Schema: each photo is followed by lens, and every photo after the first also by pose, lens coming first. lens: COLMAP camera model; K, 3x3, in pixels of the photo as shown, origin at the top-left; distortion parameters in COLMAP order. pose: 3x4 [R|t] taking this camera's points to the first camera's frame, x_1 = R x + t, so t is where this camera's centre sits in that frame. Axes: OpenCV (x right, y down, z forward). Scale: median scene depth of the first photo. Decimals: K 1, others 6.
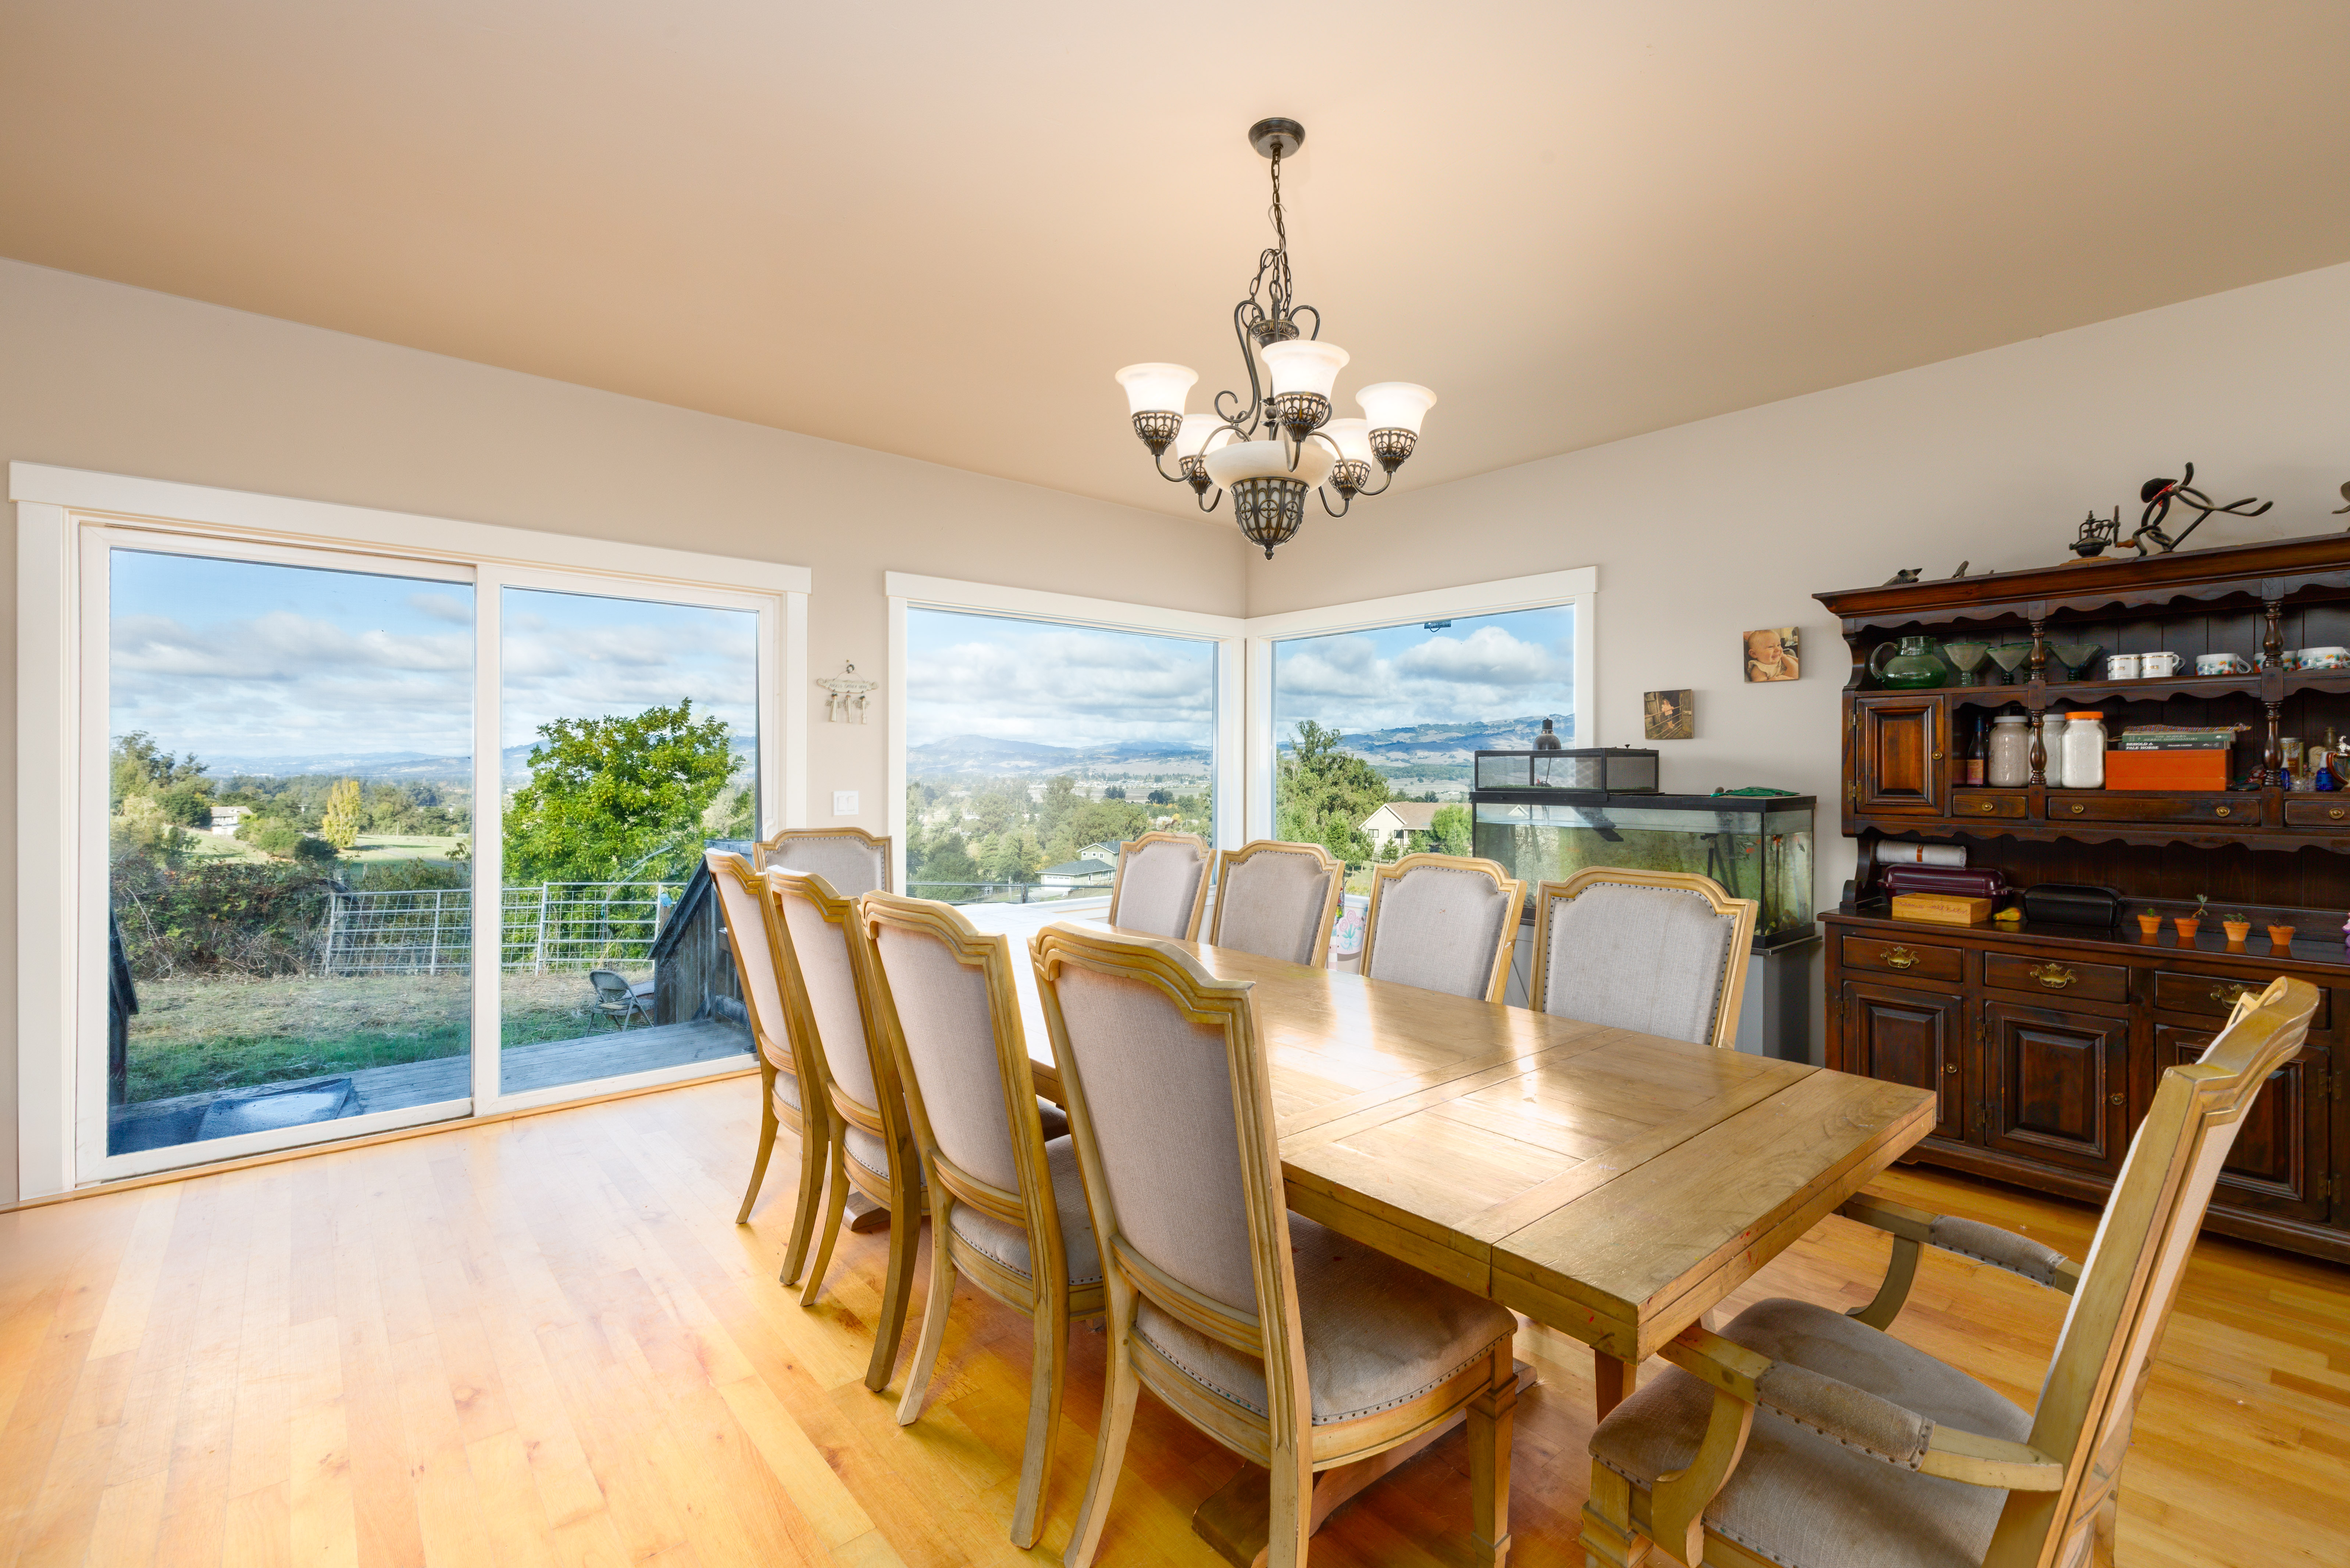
lens RADIAL K [[1014.4, 0, 1234.2], [0, 1014.4, 767.1], [0, 0, 1]] dist [0.014535, -0.000116]
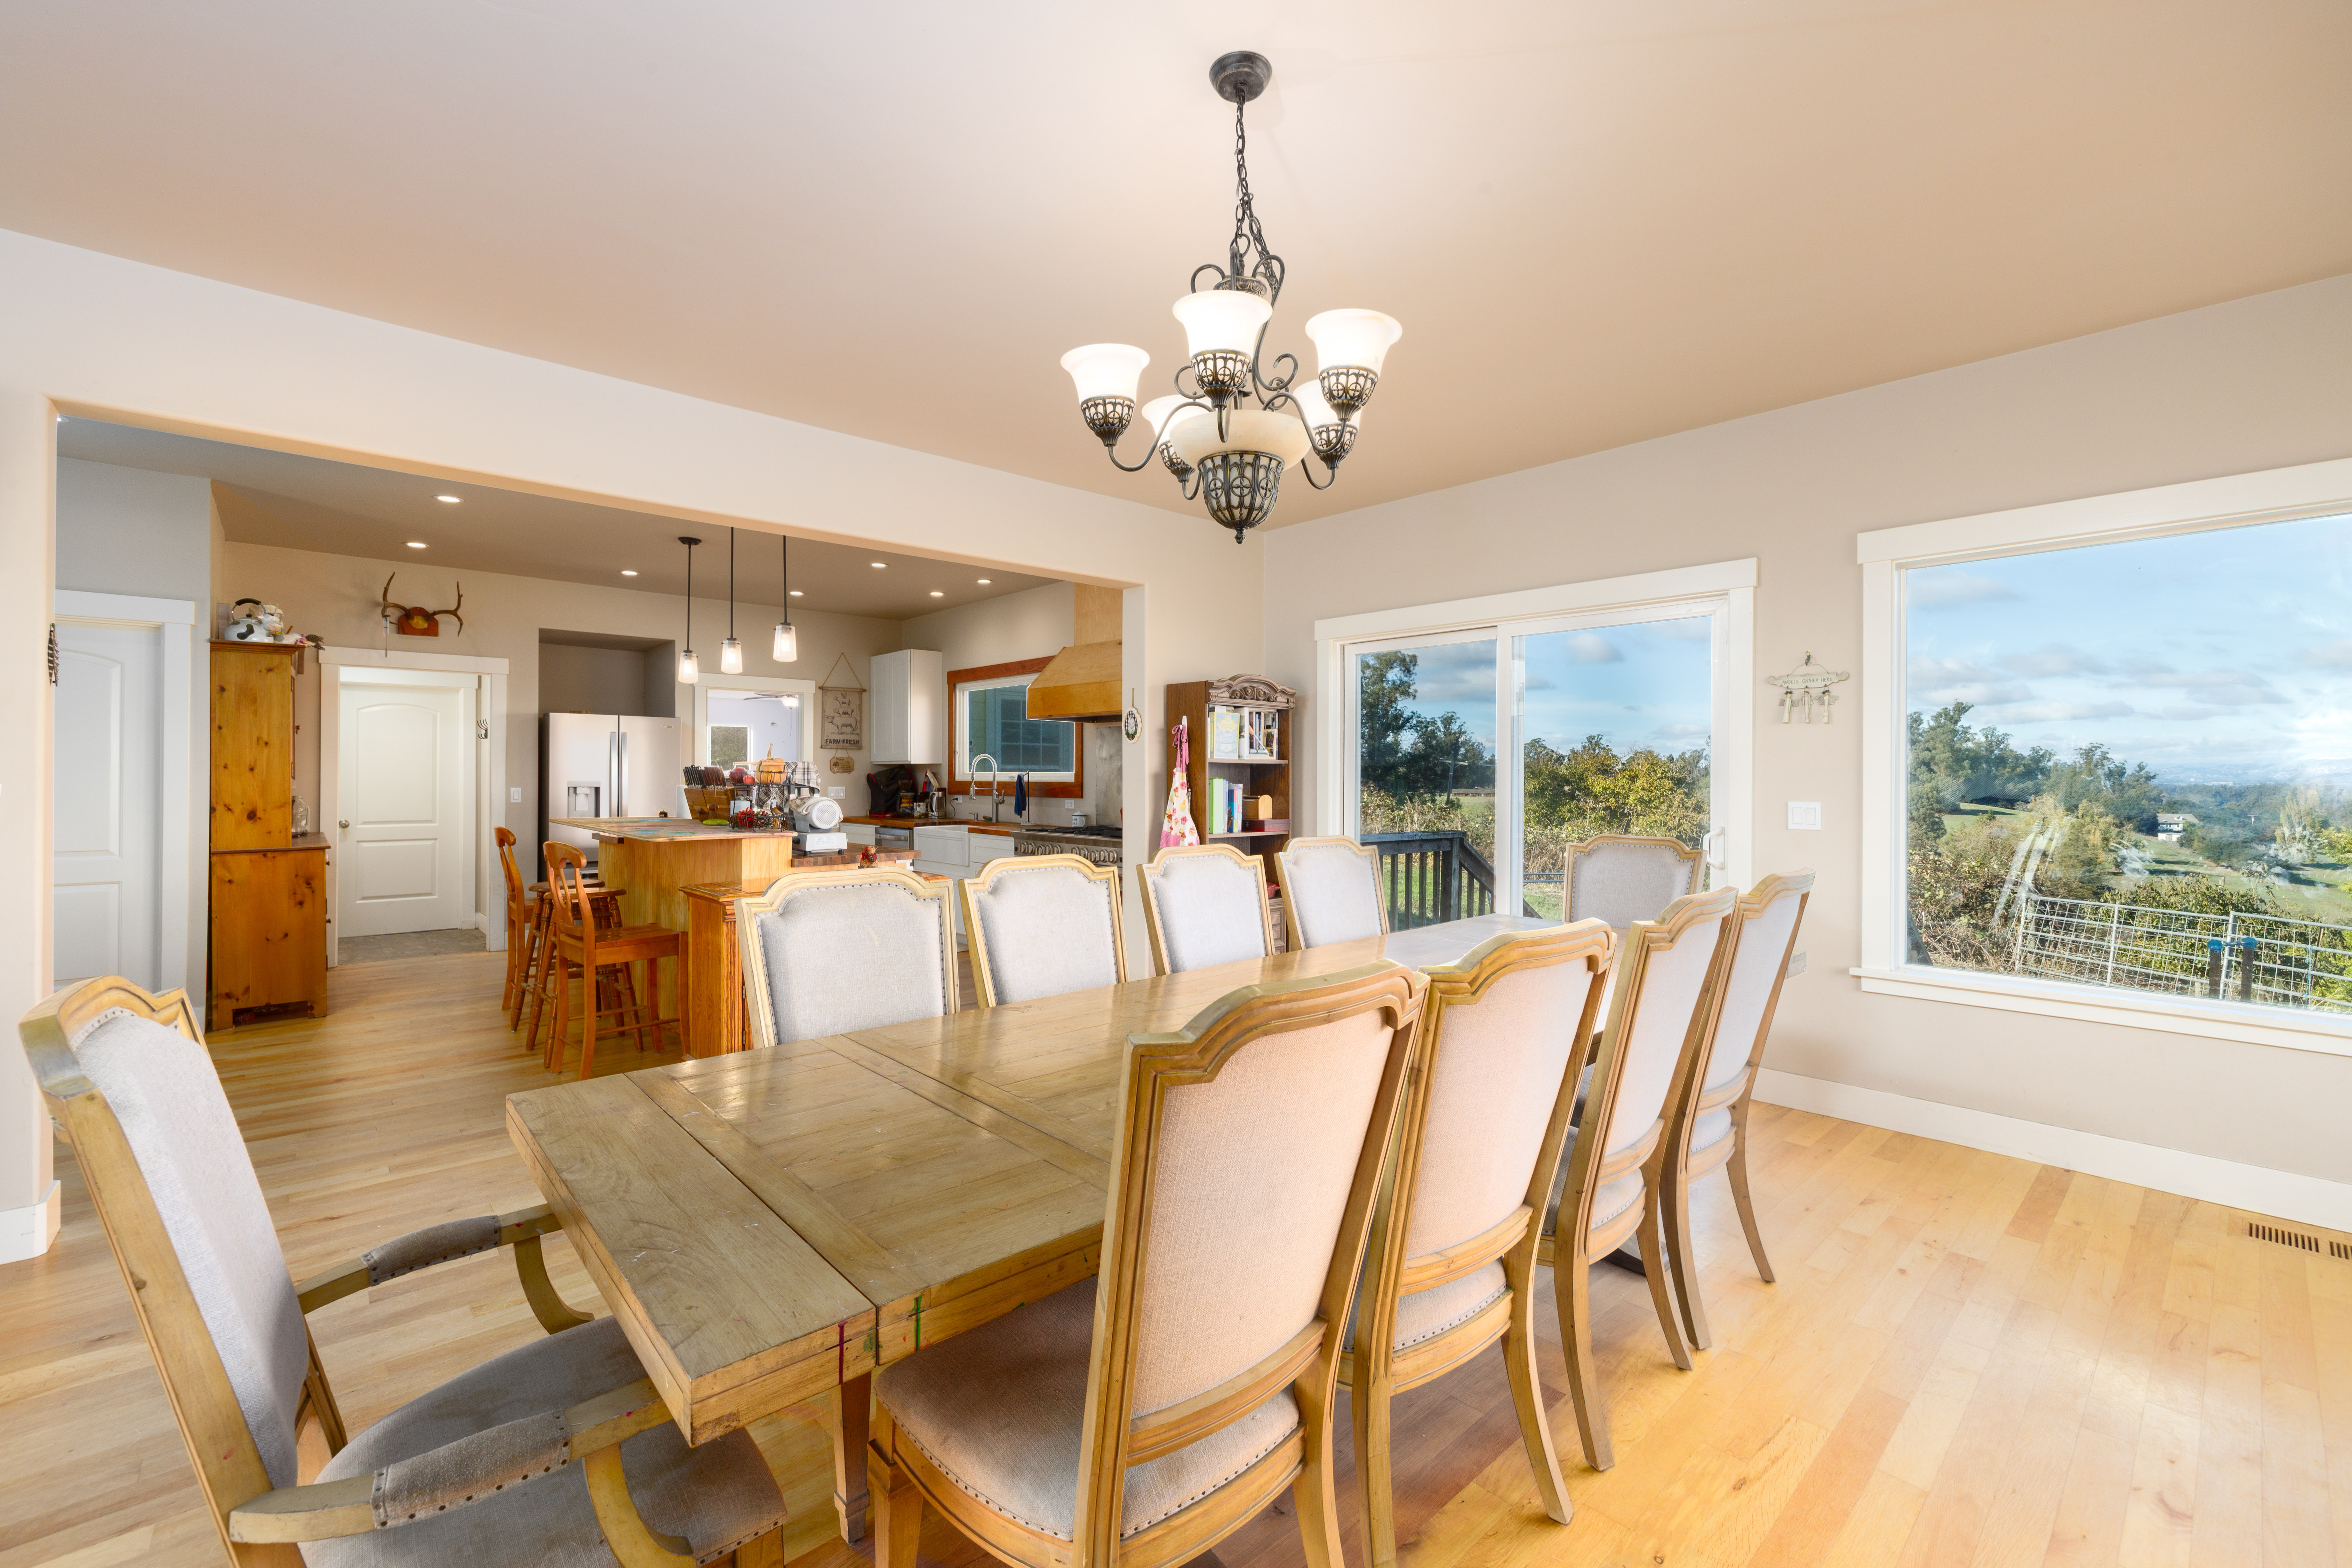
lens RADIAL K [[980.6, 0, 1183.1], [0, 980.6, 773.3], [0, 0, 1]] dist [0.000014, -0.000013]
pose [[0.000697, -0.003594, -0.999993, 0.473323], [0.001193, 0.999993, -0.003593, 0.001548], [0.999999, -0.001191, 0.000701, 0.496244]]
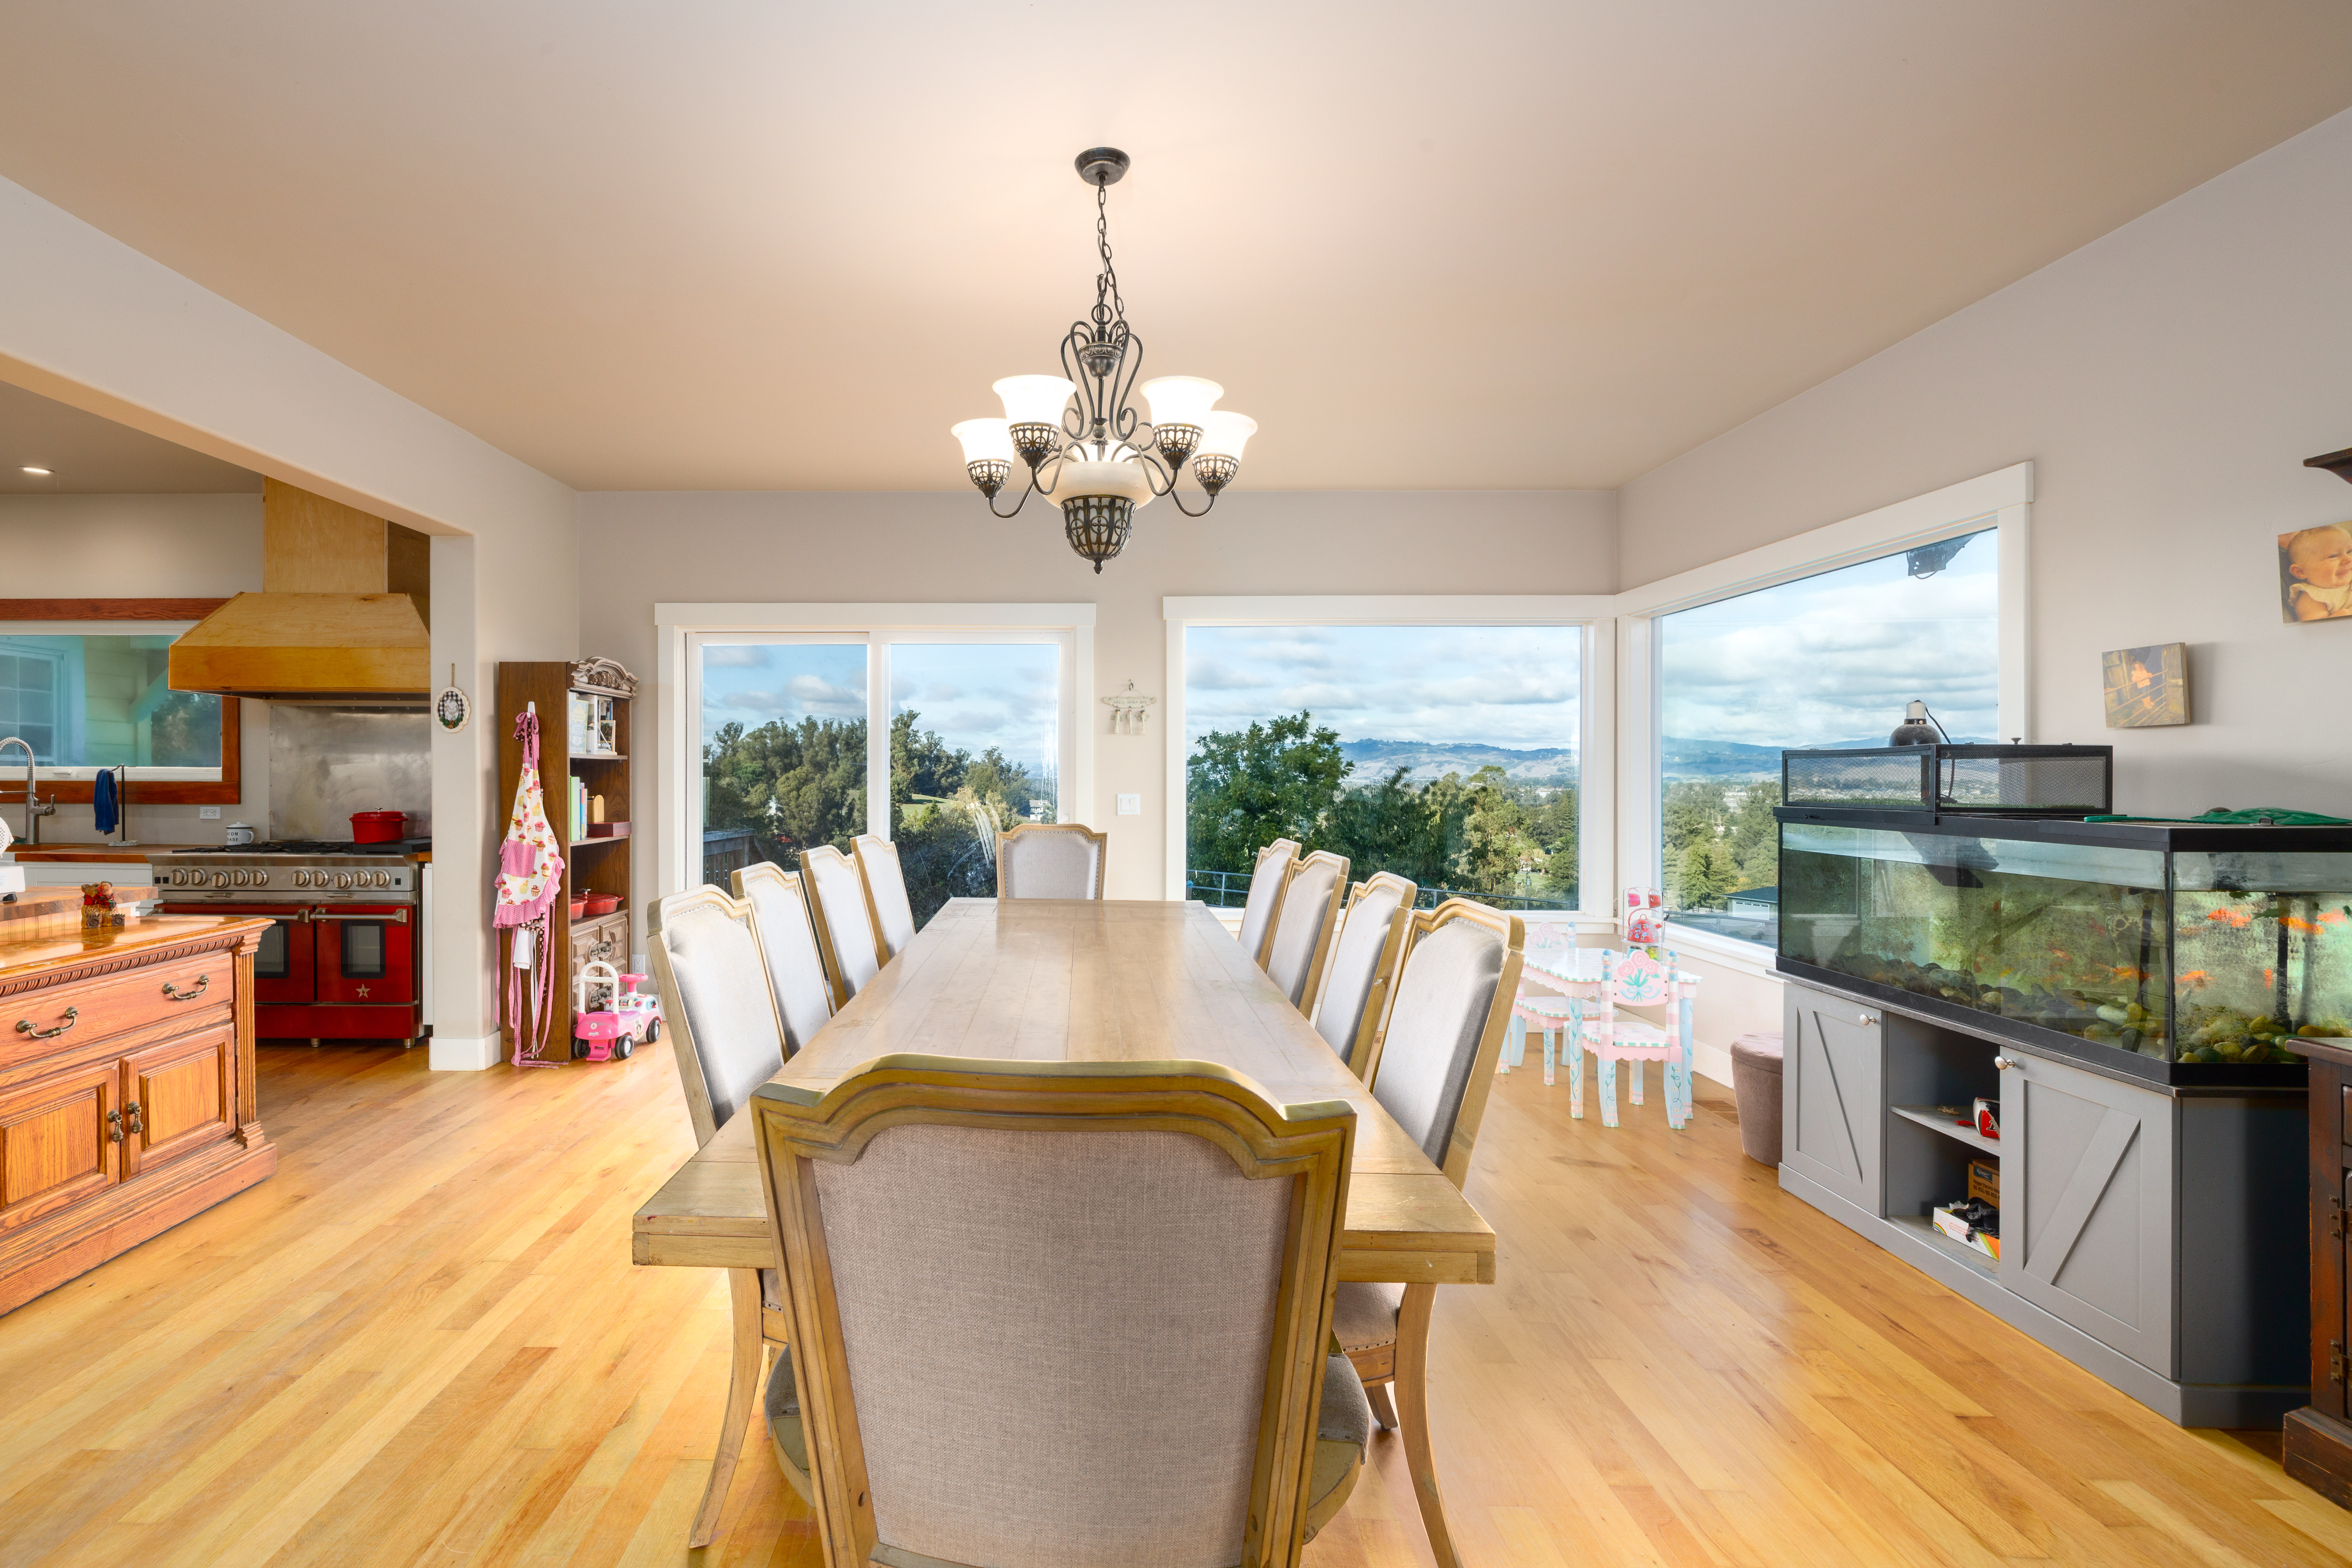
lens RADIAL K [[1030.6, 0, 1063.2], [0, 1030.6, 783.2], [0, 0, 1]] dist [0.002186, 0.000289]
pose [[0.726890, 0.007593, -0.686712, 0.383926], [0.000093, 0.999938, 0.011155, -0.001059], [0.686754, -0.008172, 0.726844, 0.108557]]
